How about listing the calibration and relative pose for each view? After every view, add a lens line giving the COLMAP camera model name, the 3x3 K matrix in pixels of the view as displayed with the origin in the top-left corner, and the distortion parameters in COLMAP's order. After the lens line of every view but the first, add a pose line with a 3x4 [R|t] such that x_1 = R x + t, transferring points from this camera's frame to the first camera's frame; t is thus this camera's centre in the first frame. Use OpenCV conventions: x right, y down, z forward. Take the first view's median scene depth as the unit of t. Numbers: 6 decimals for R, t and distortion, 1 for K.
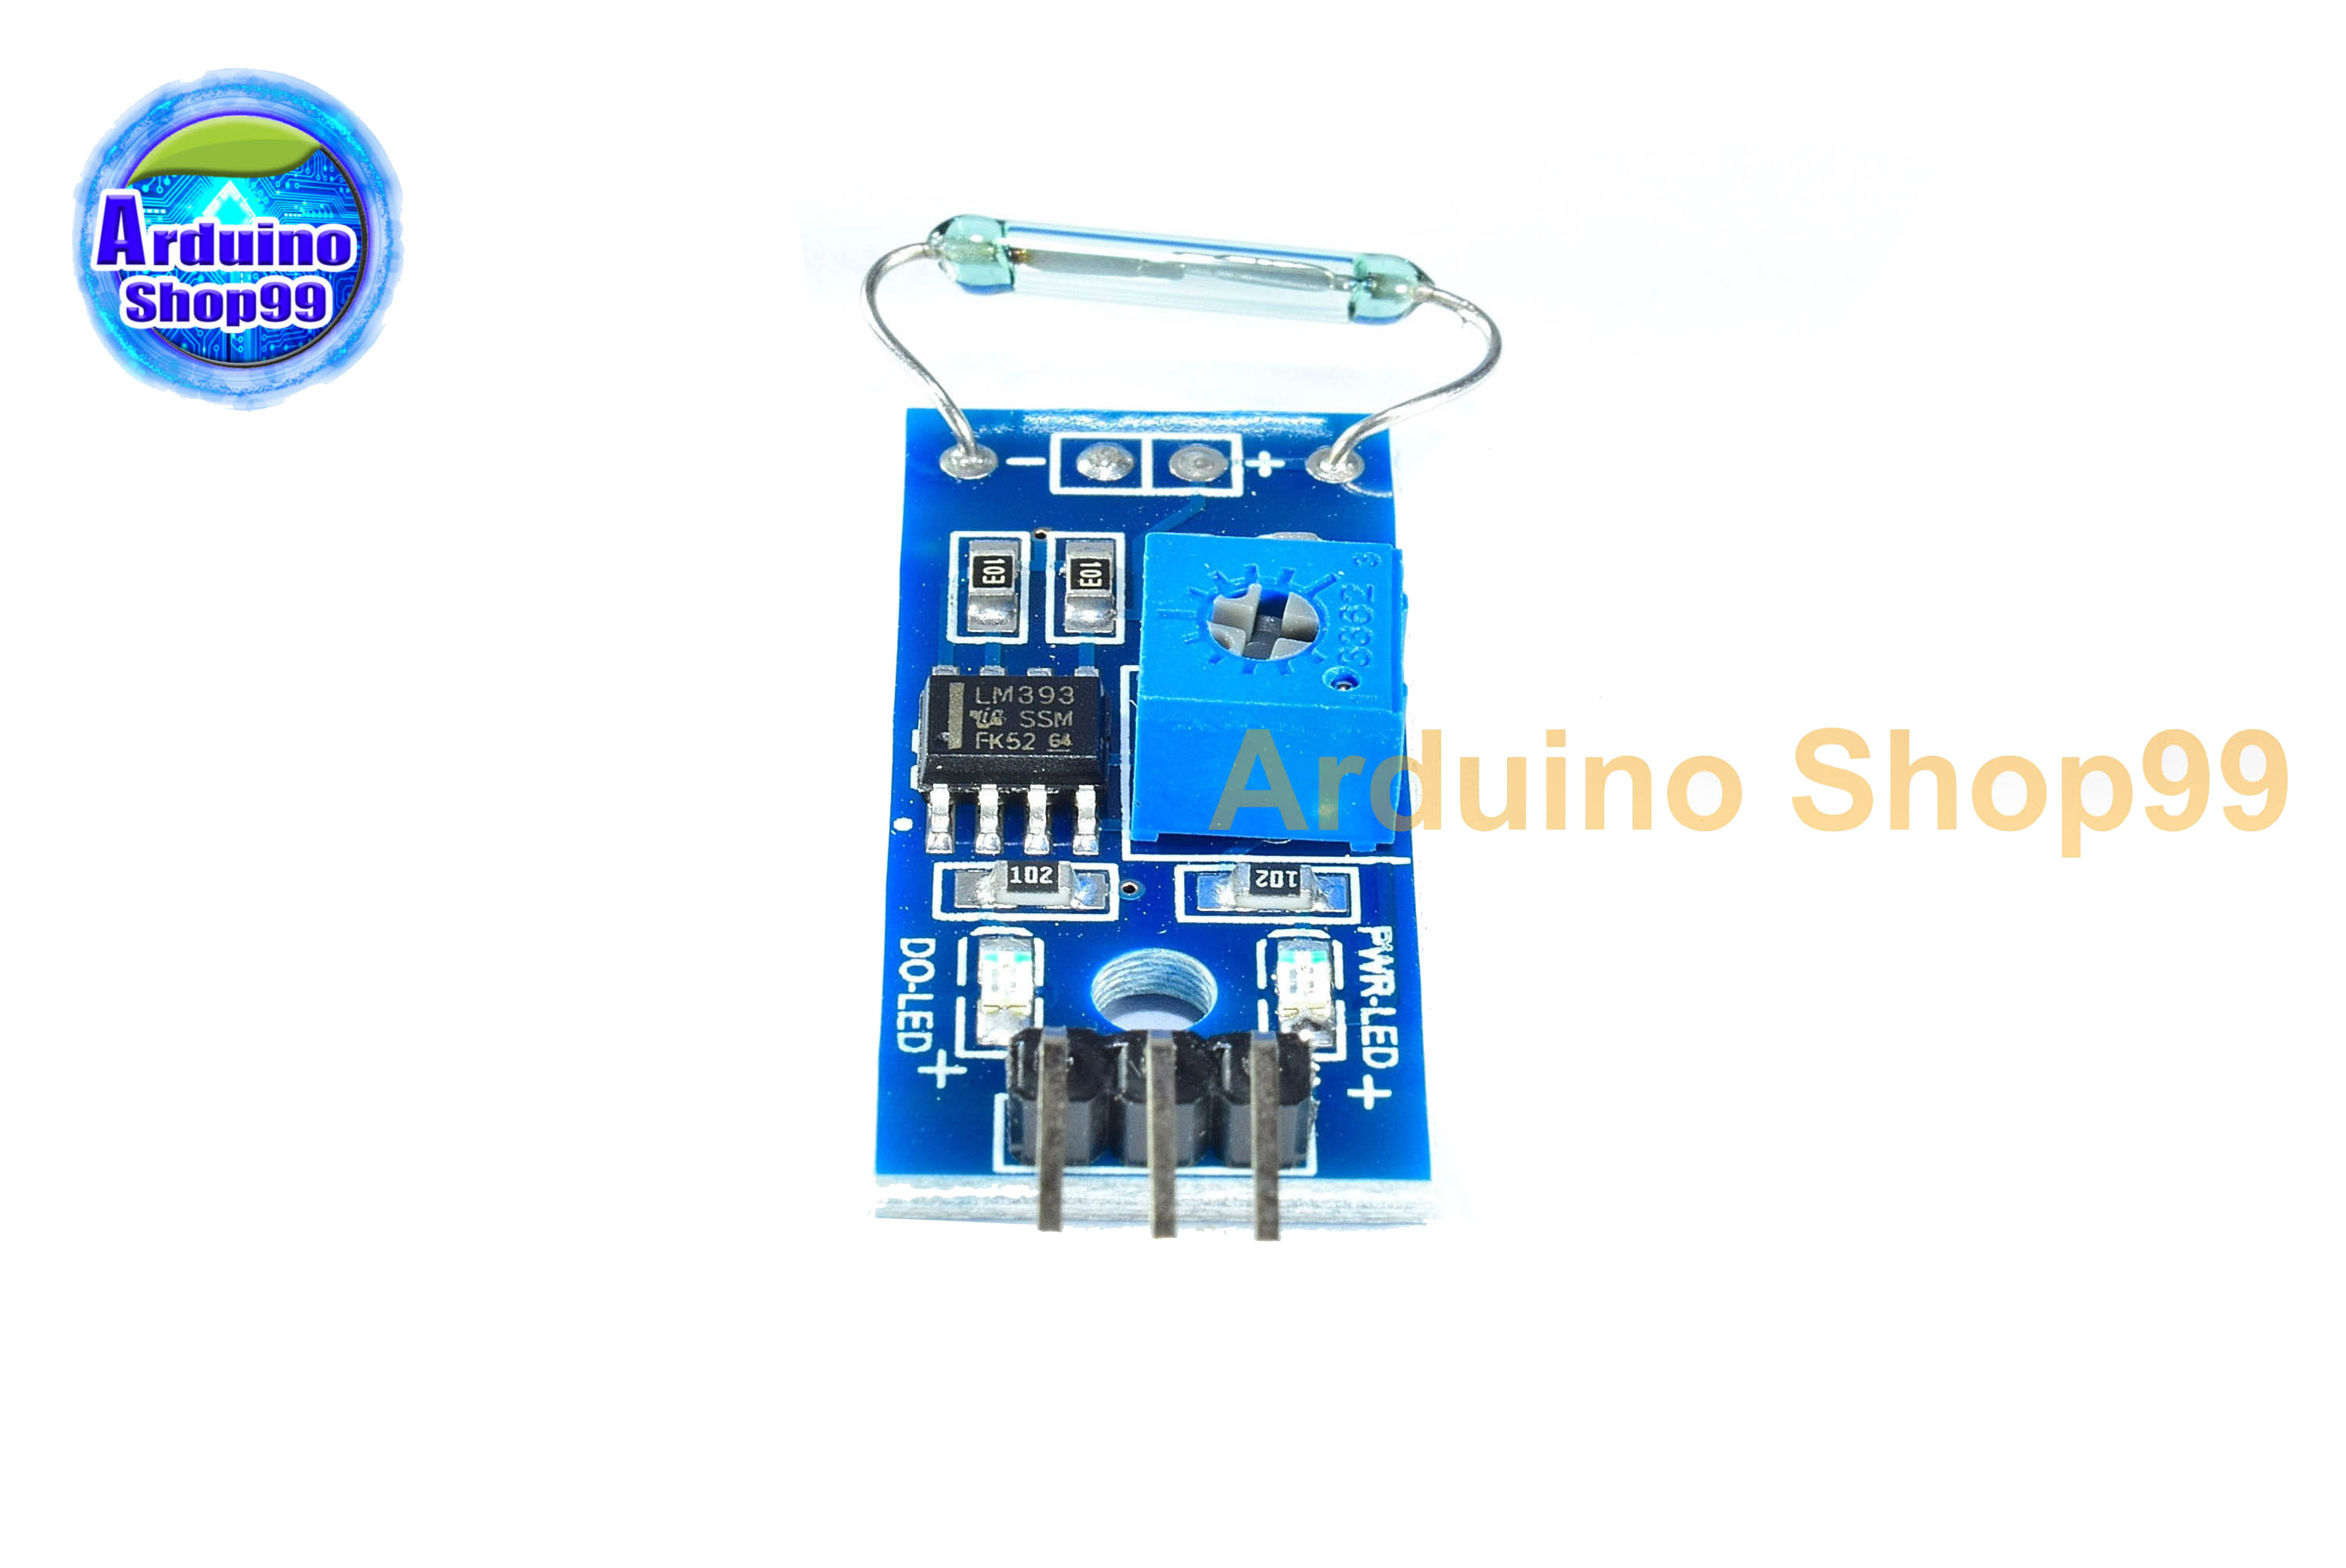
lens RADIAL K [[6027.0, 0, 1171.9], [0, 6027.0, 785.2], [0, 0, 1]] dist [-0.024200, 0.000000]
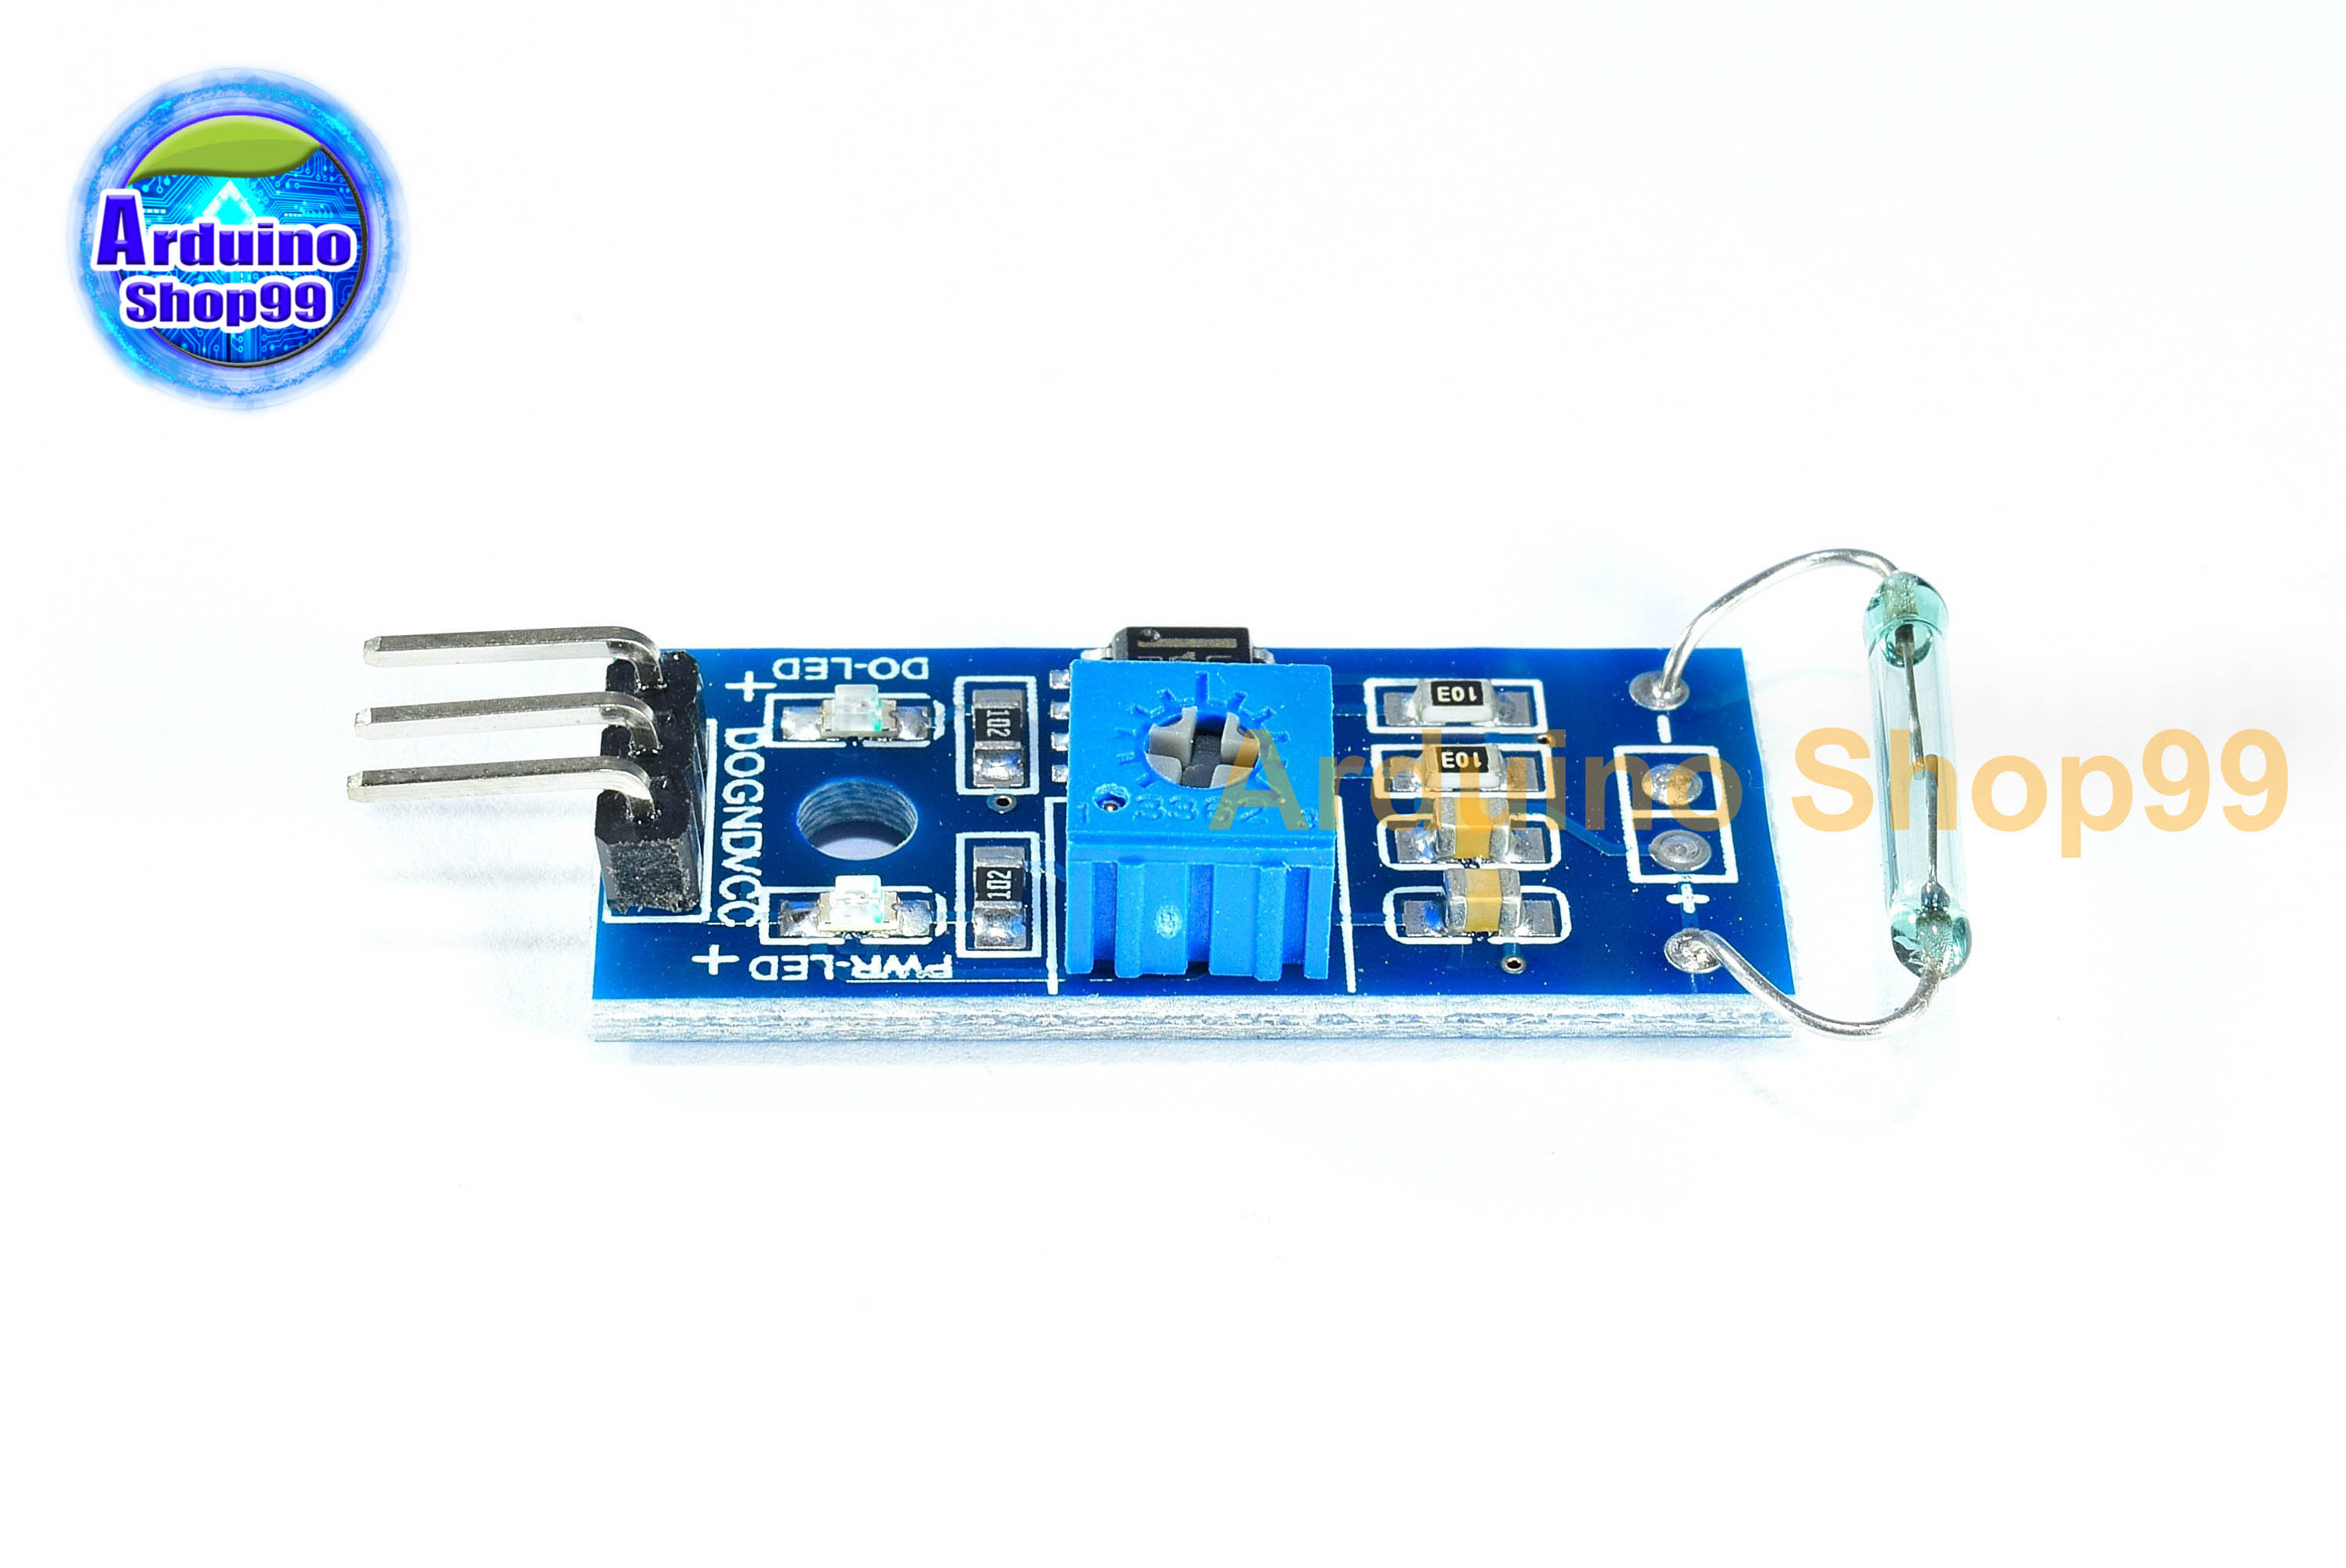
lens RADIAL K [[6027.0, 0, 1188.1], [0, 6027.0, 782.9], [0, 0, 1]] dist [-0.024200, 0.000000]
pose [[0.027246, 0.650152, -0.759315, 0.768556], [-0.681374, 0.567876, 0.461786, -0.478437], [0.731428, 0.504796, 0.458469, 0.557824]]
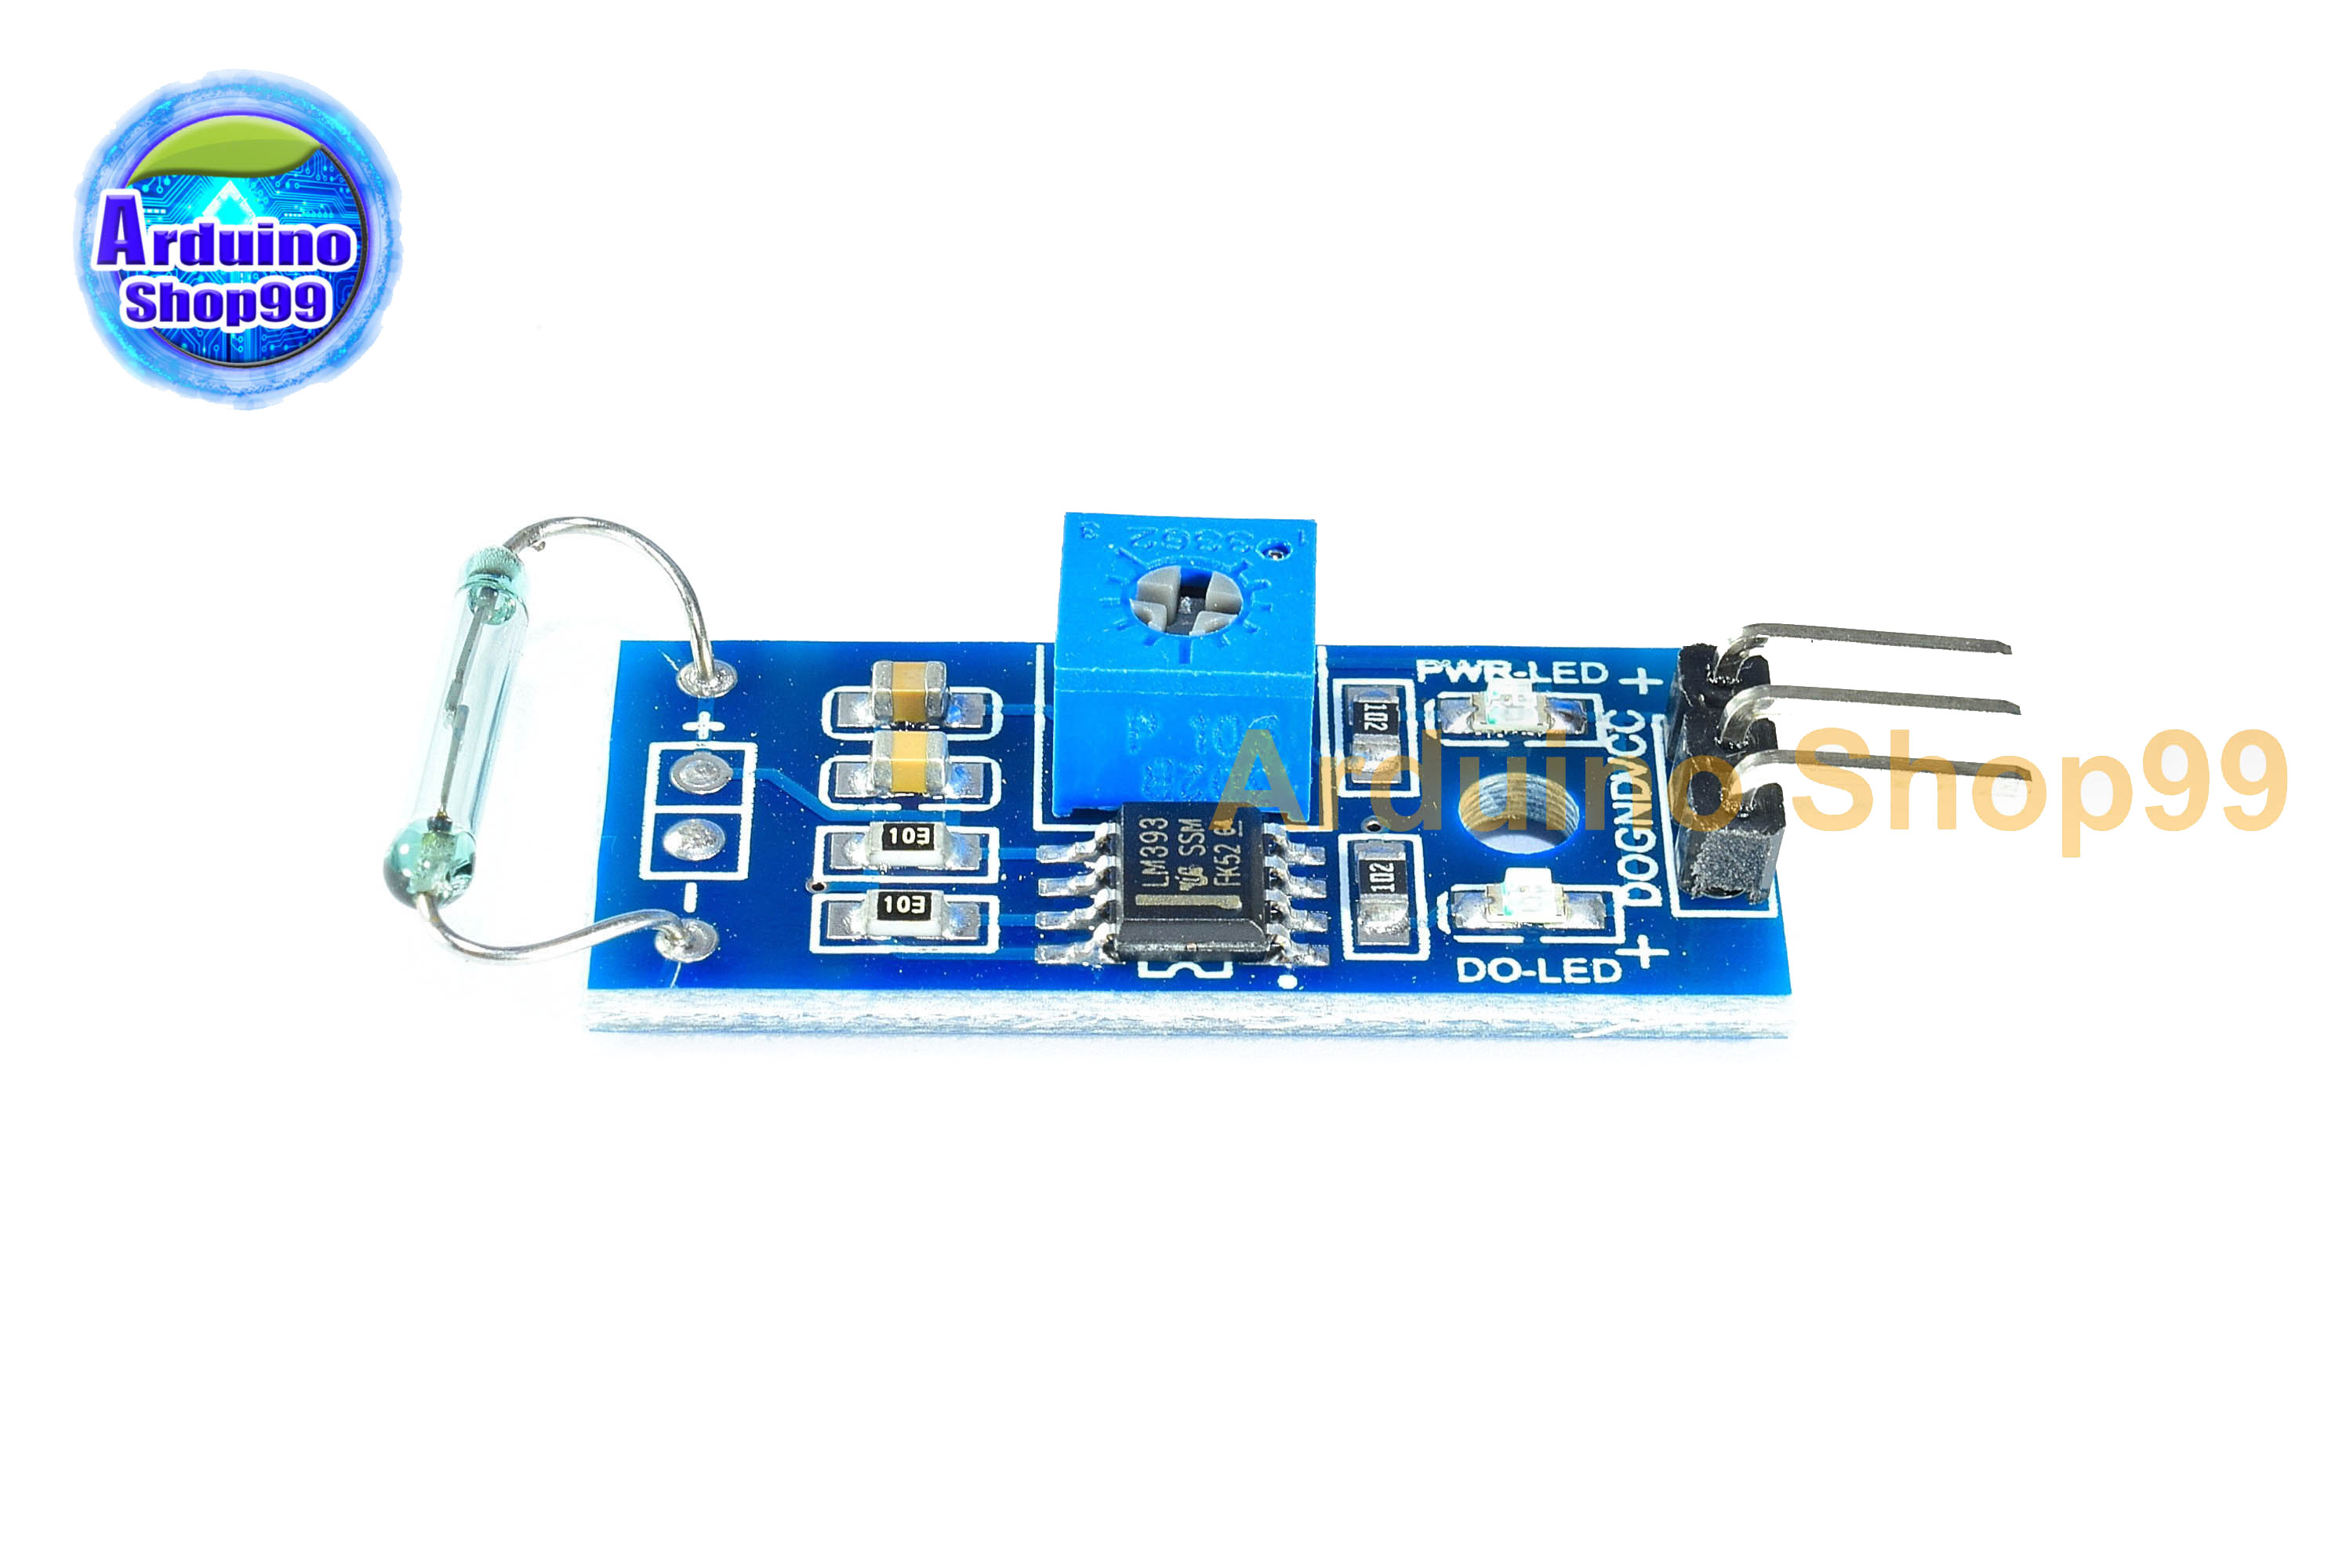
lens RADIAL K [[6027.0, 0, 1173.5], [0, 6027.0, 787.9], [0, 0, 1]] dist [-0.024200, 0.000000]
pose [[-0.000909, -0.680004, 0.733208, -0.749587], [0.649619, 0.557027, 0.517413, -0.535611], [-0.760259, 0.476776, 0.441237, 0.578634]]
